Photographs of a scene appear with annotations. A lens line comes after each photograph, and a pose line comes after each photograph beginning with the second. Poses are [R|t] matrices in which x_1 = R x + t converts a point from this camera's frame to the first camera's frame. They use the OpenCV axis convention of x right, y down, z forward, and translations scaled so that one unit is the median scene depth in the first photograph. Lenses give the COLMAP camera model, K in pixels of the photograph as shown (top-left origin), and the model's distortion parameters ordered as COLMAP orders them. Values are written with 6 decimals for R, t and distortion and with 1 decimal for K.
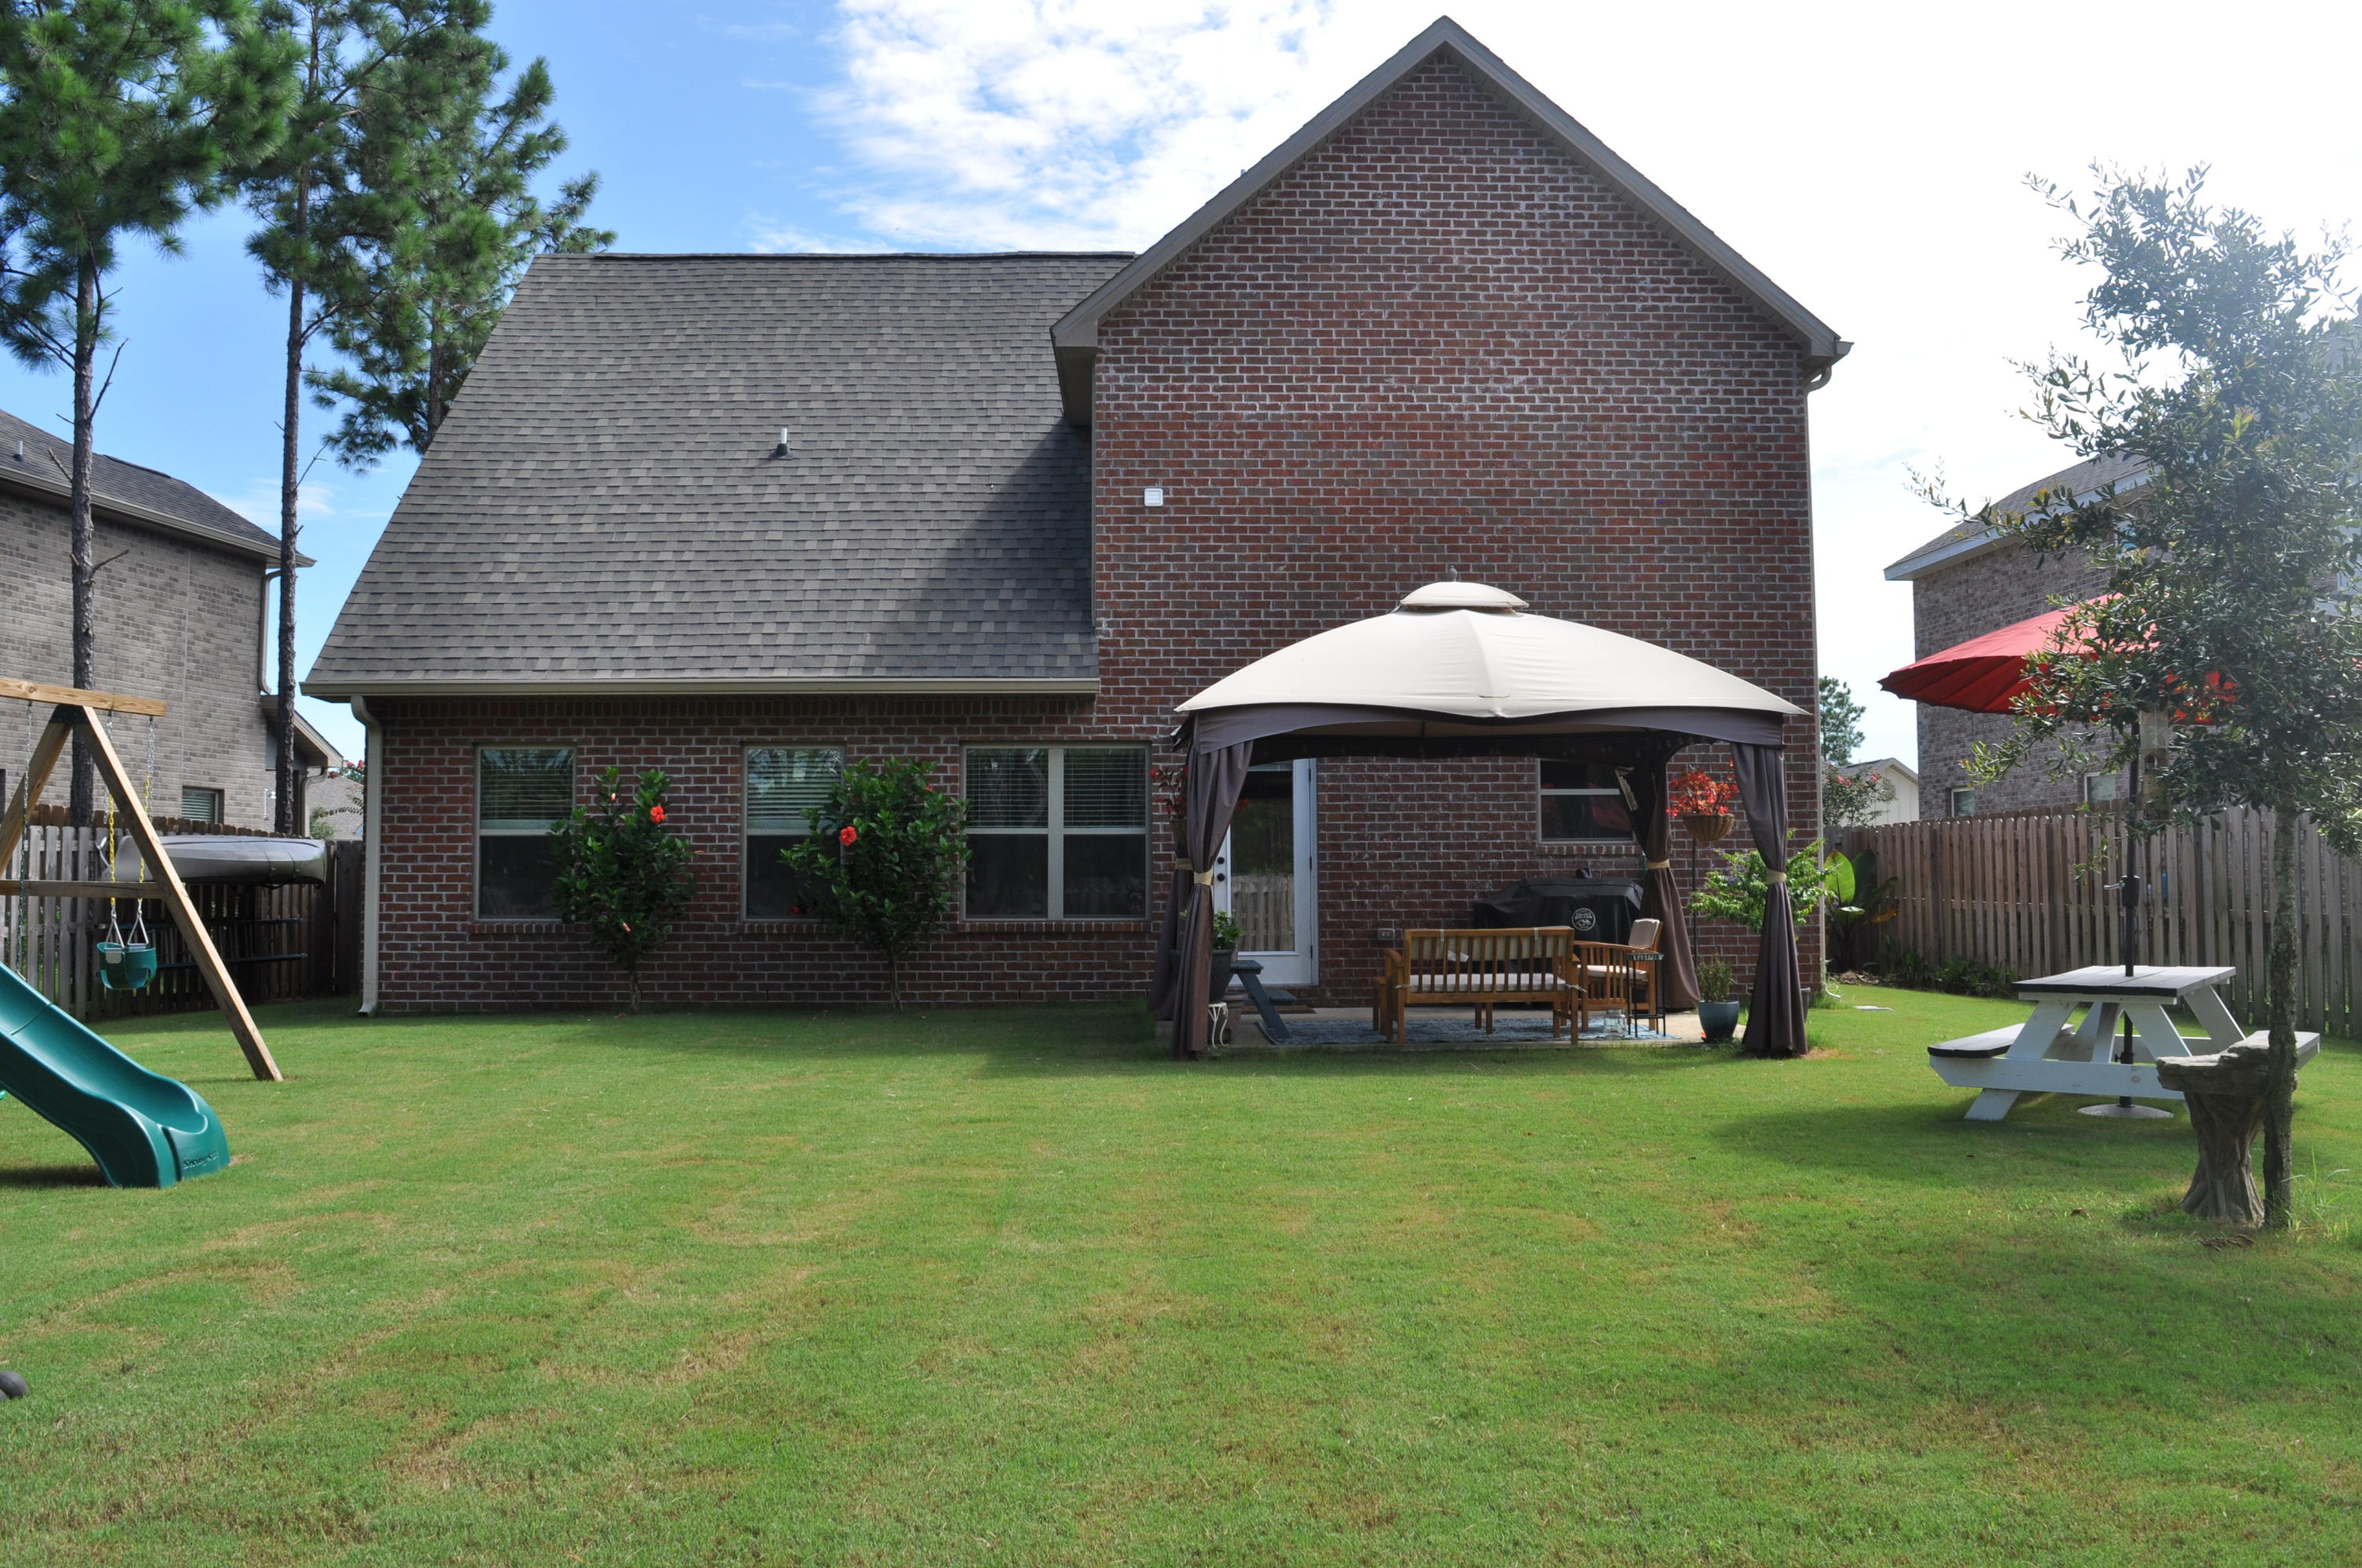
lens RADIAL K [[1874.2, 0, 1186.9], [0, 1874.2, 781.8], [0, 0, 1]] dist [-0.085578, 0.006426]
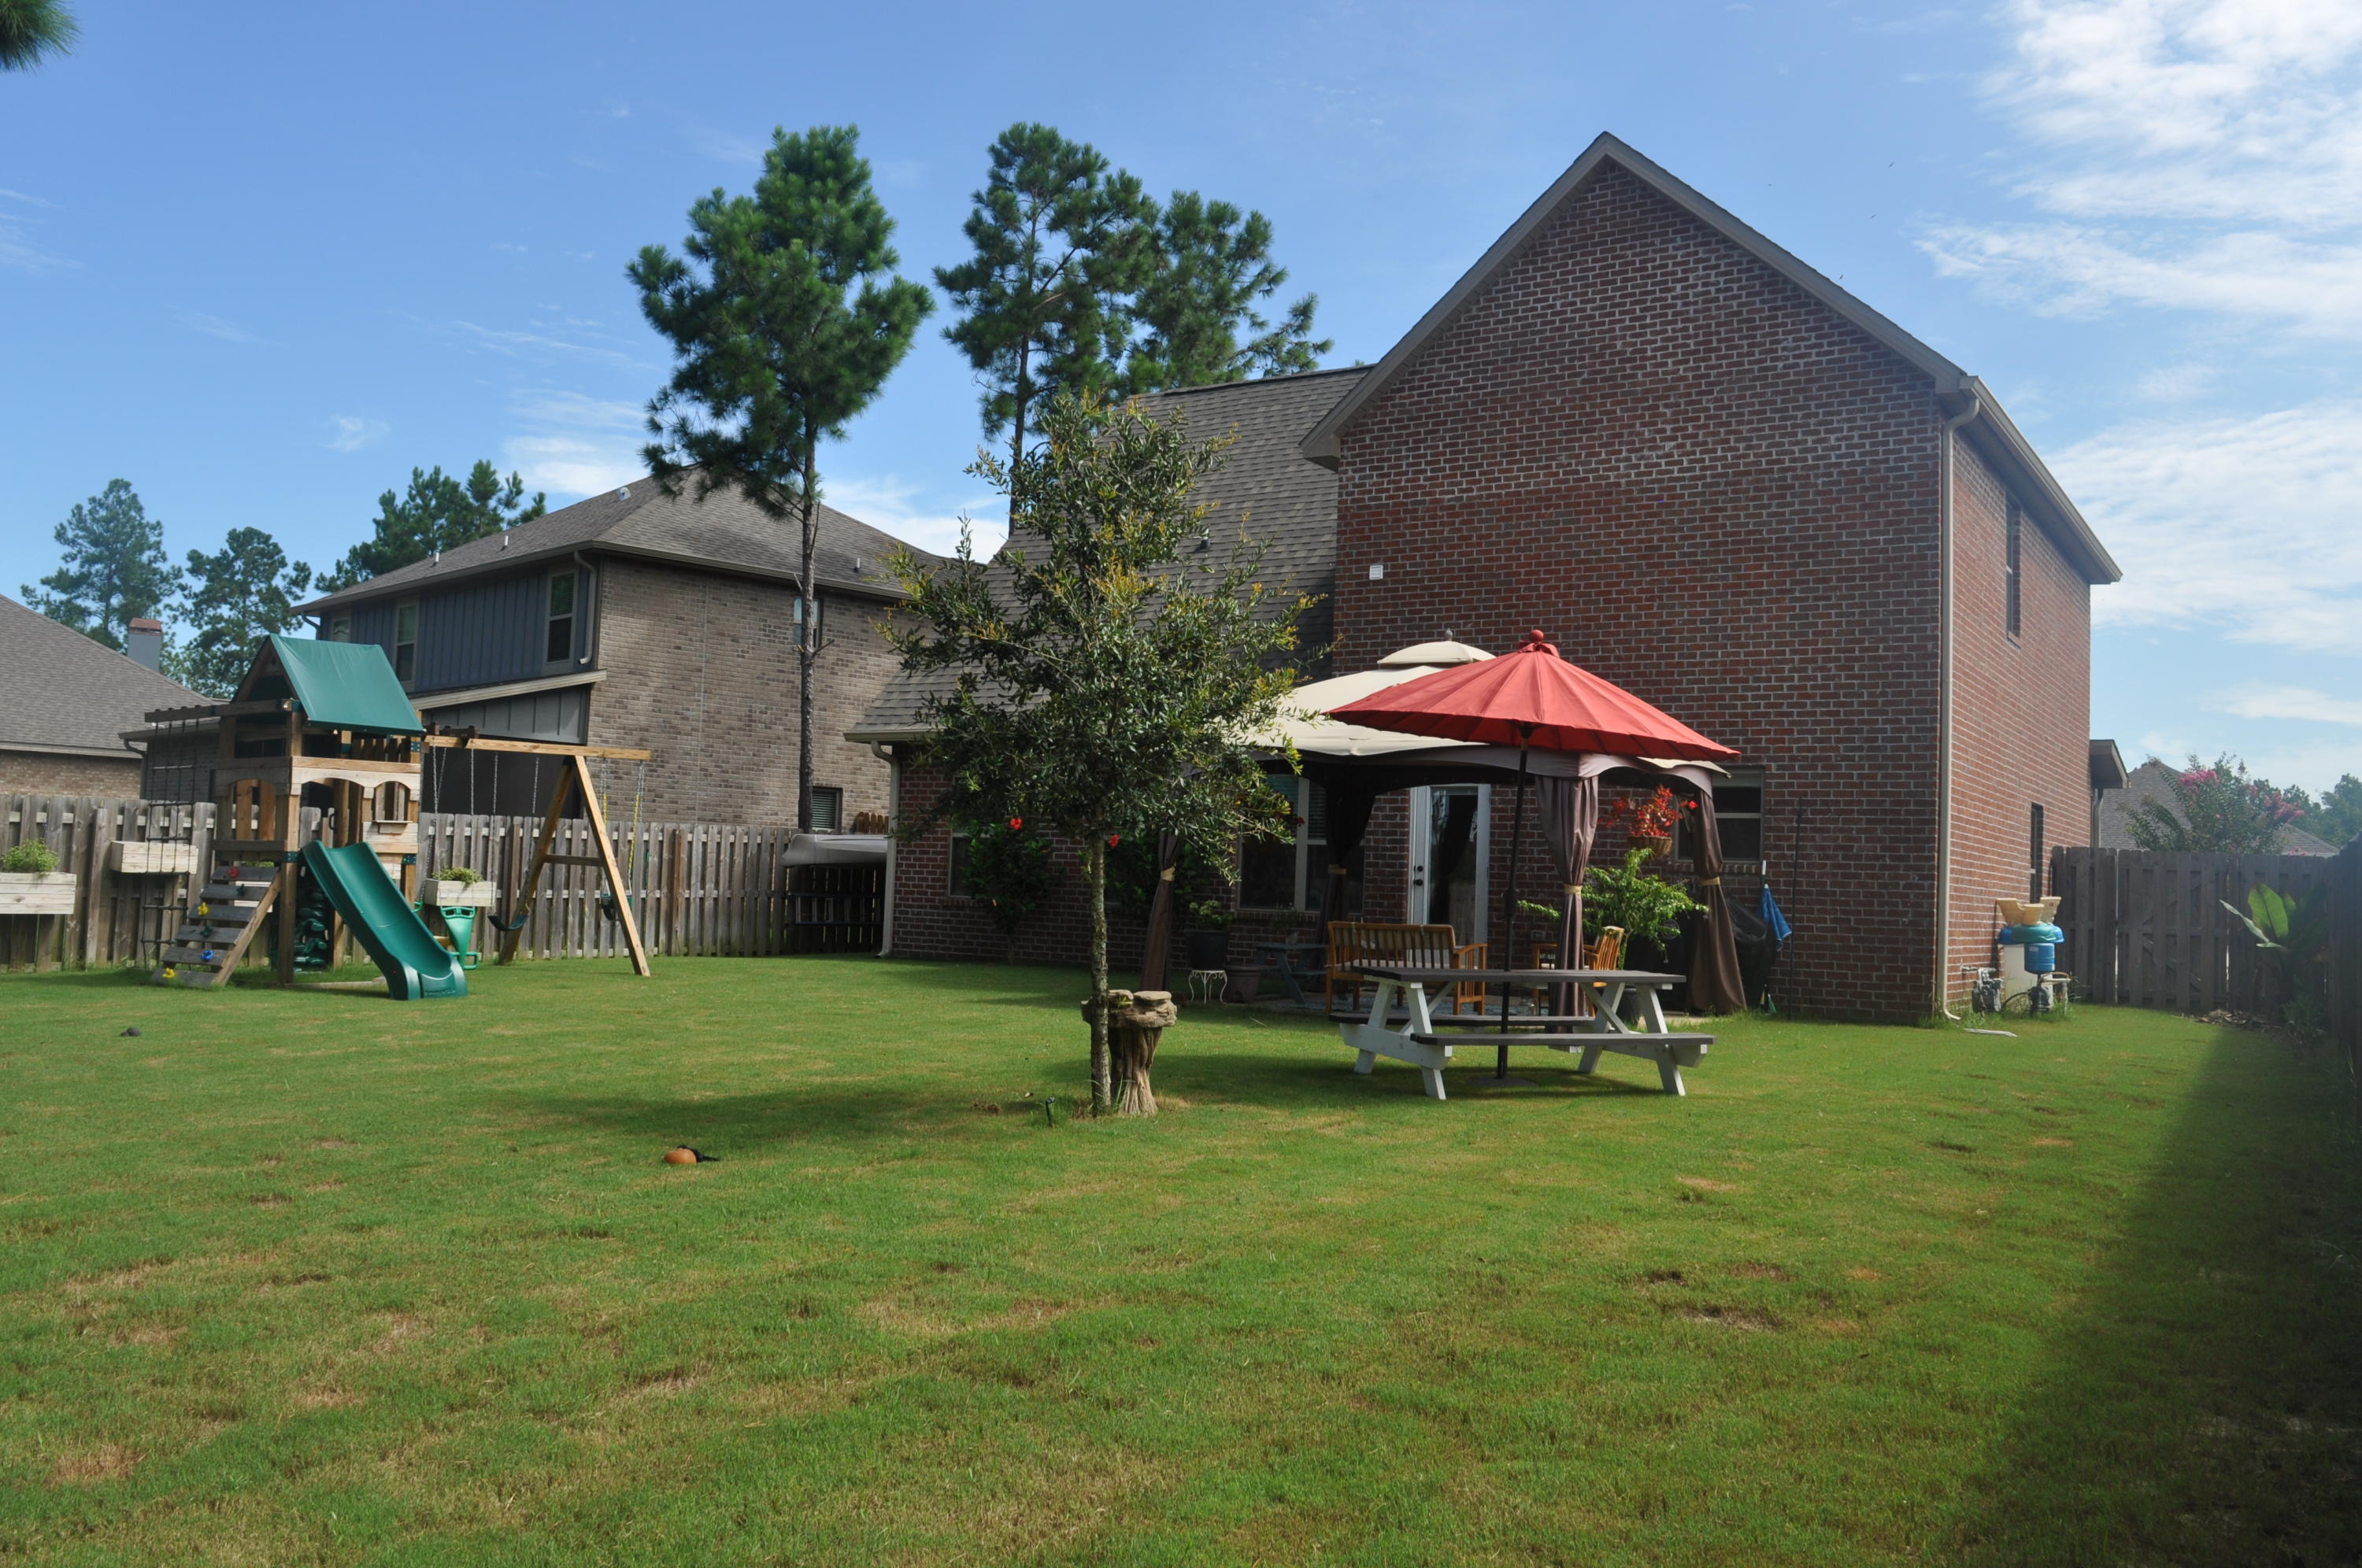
lens RADIAL K [[1874.2, 0, 1185.9], [0, 1874.2, 781.0], [0, 0, 1]] dist [-0.085578, 0.006426]
pose [[0.815537, 0.000771, -0.578705, 0.588653], [-0.005897, 0.999958, -0.006978, -0.005471], [0.578675, 0.009103, 0.815507, -0.075070]]
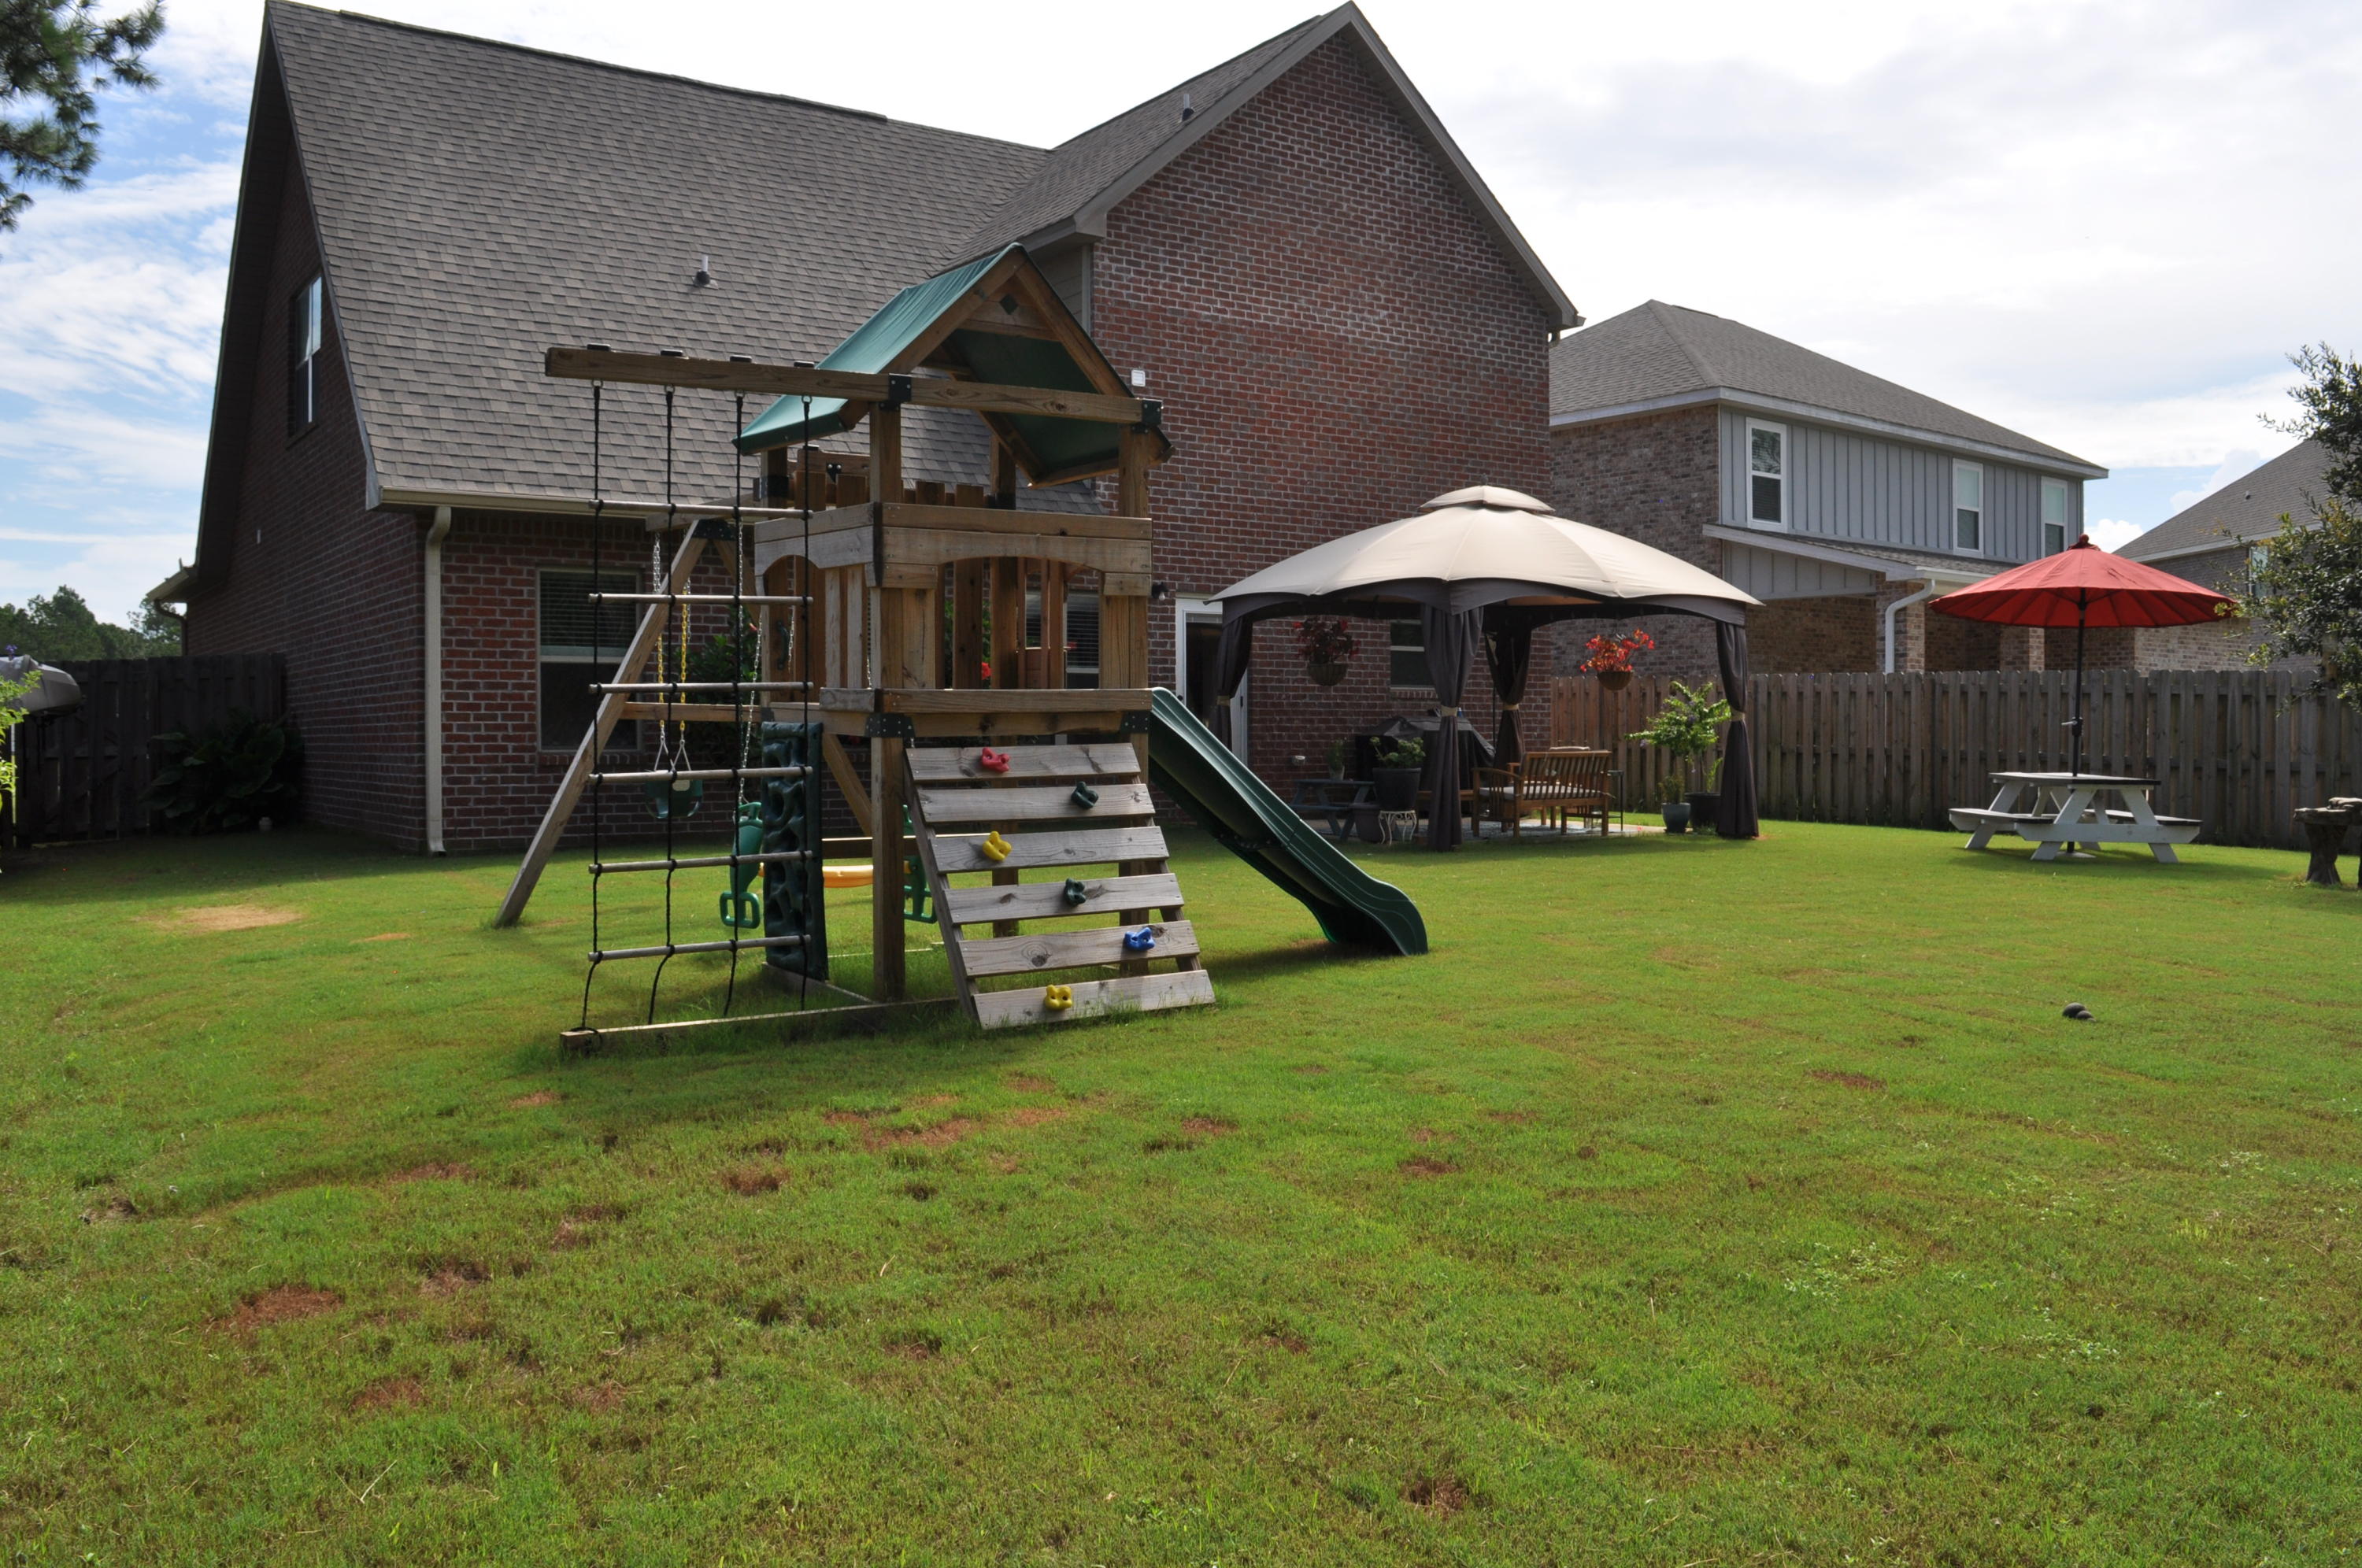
lens RADIAL K [[1874.2, 0, 1197.7], [0, 1874.2, 772.5], [0, 0, 1]] dist [-0.085578, 0.006426]
pose [[0.828687, -0.007095, 0.559667, -0.619378], [-0.035772, 0.997204, 0.065608, 0.010841], [-0.558567, -0.074389, 0.826117, 0.025320]]
